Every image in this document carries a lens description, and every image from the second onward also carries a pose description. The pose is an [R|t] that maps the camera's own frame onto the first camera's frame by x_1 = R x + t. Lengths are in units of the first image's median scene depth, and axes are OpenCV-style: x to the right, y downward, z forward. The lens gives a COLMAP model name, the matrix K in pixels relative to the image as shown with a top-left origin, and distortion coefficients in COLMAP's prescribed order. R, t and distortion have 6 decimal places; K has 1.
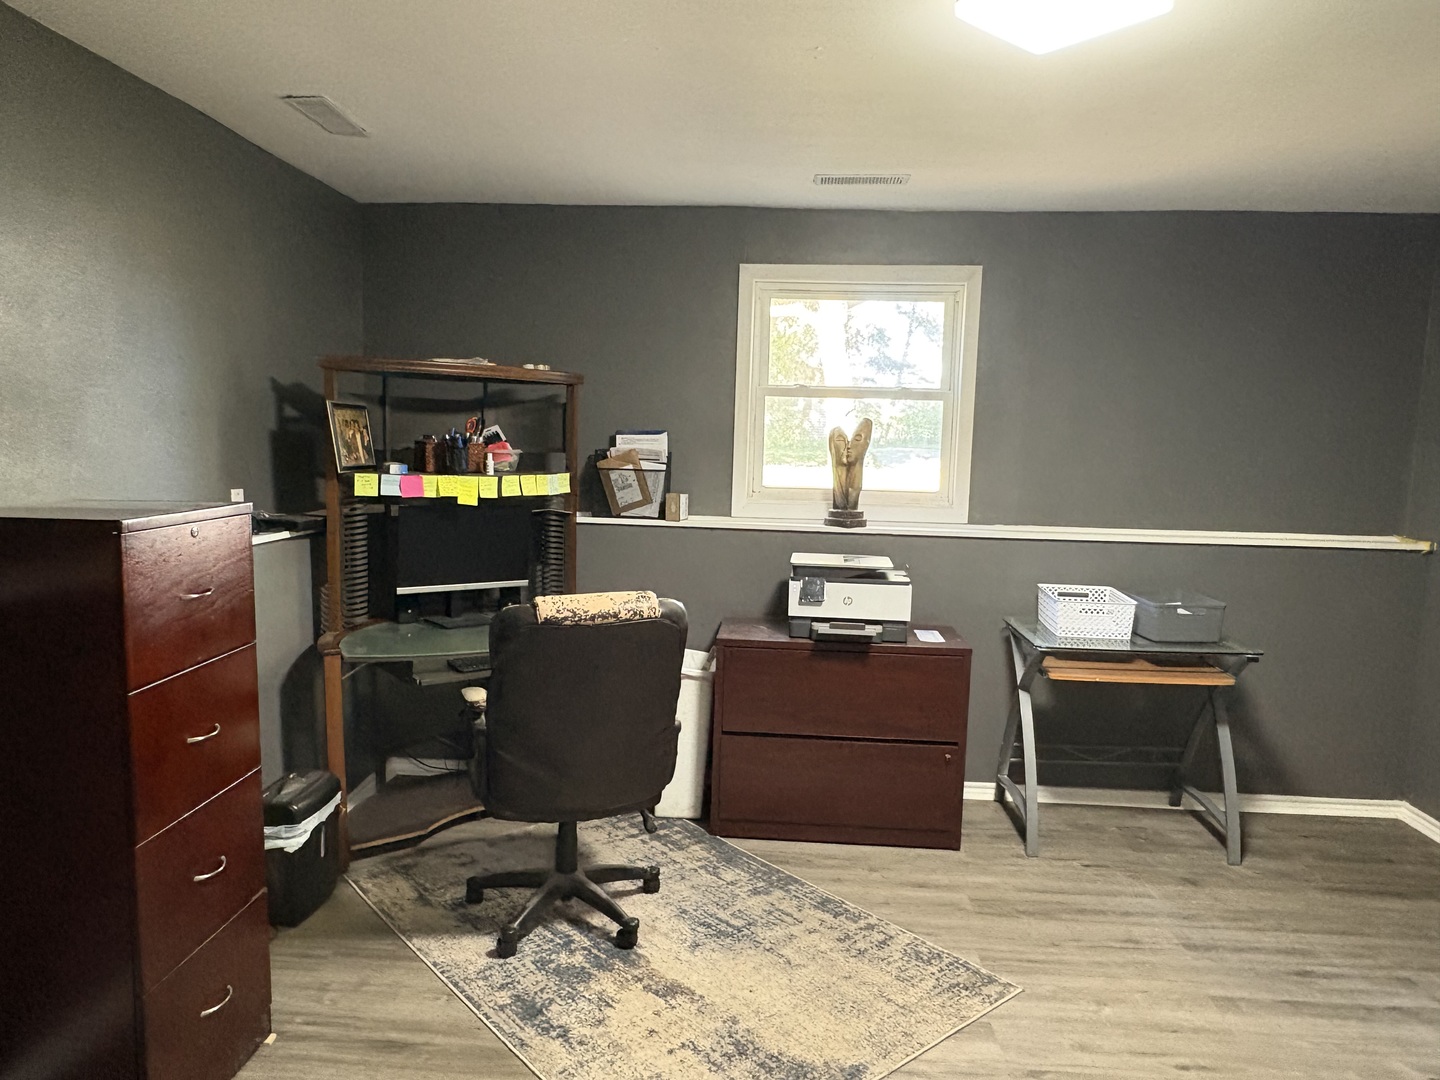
lens RADIAL K [[980.1, 0, 714.9], [0, 980.1, 549.7], [0, 0, 1]] dist [-0.001431, 0.001668]
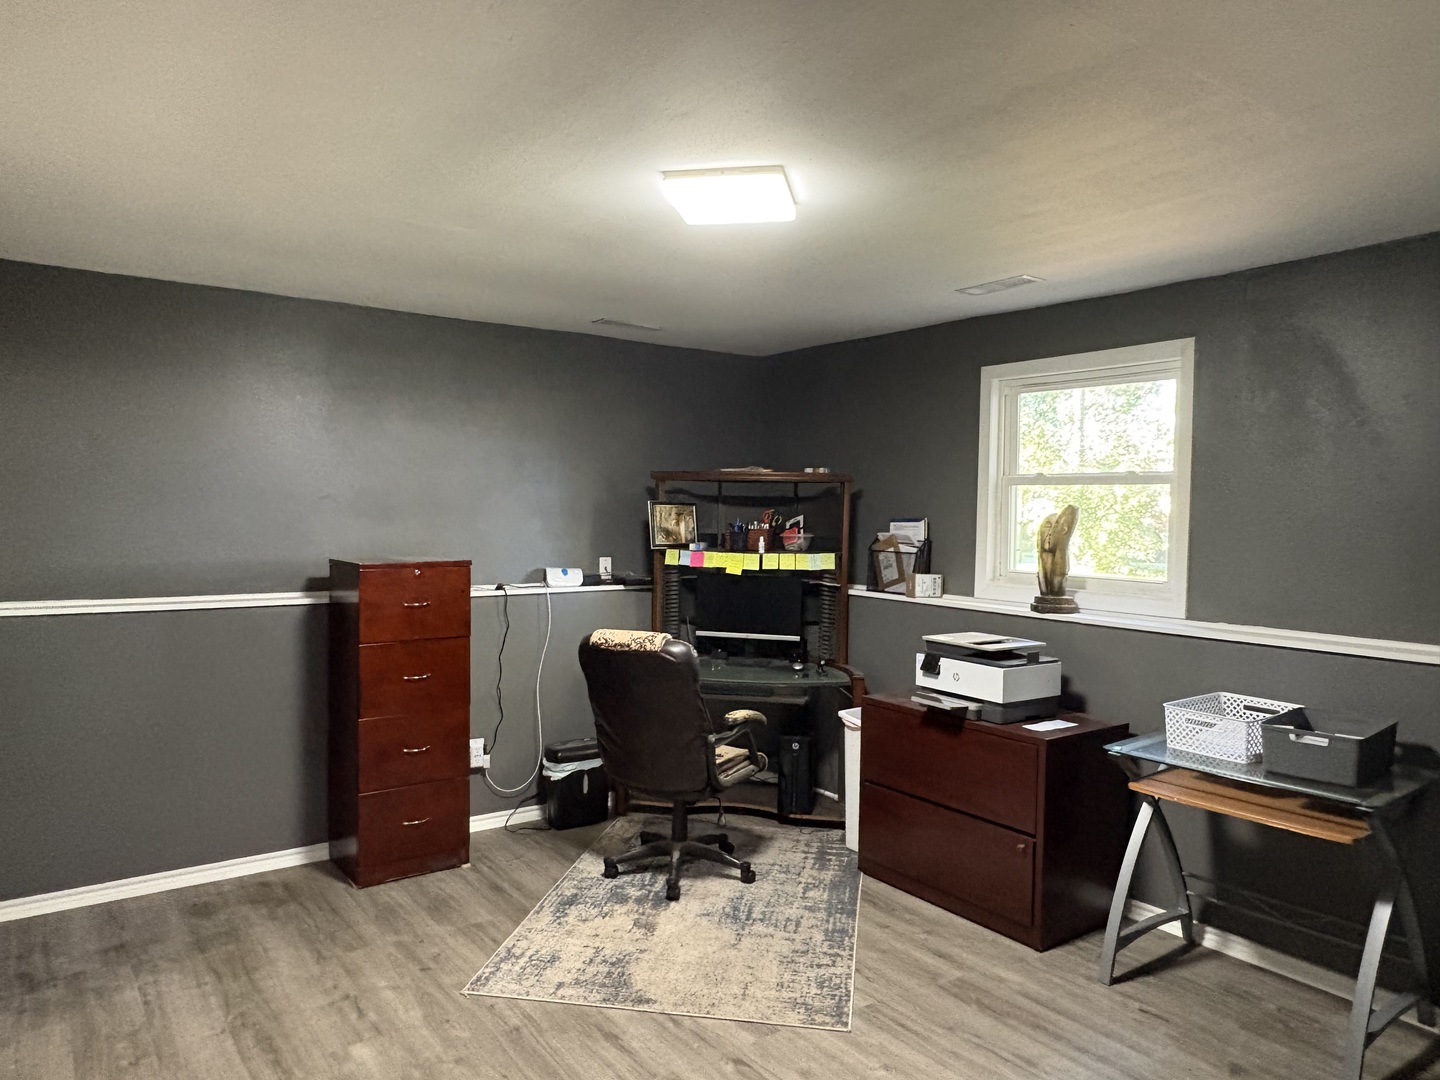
lens RADIAL K [[980.1, 0, 716.6], [0, 980.1, 535.2], [0, 0, 1]] dist [-0.001431, 0.001668]
pose [[0.640937, 0.005630, -0.767573, 0.778307], [-0.084352, 0.994433, -0.063141, -0.011460], [0.762944, 0.105216, 0.637844, 0.104336]]
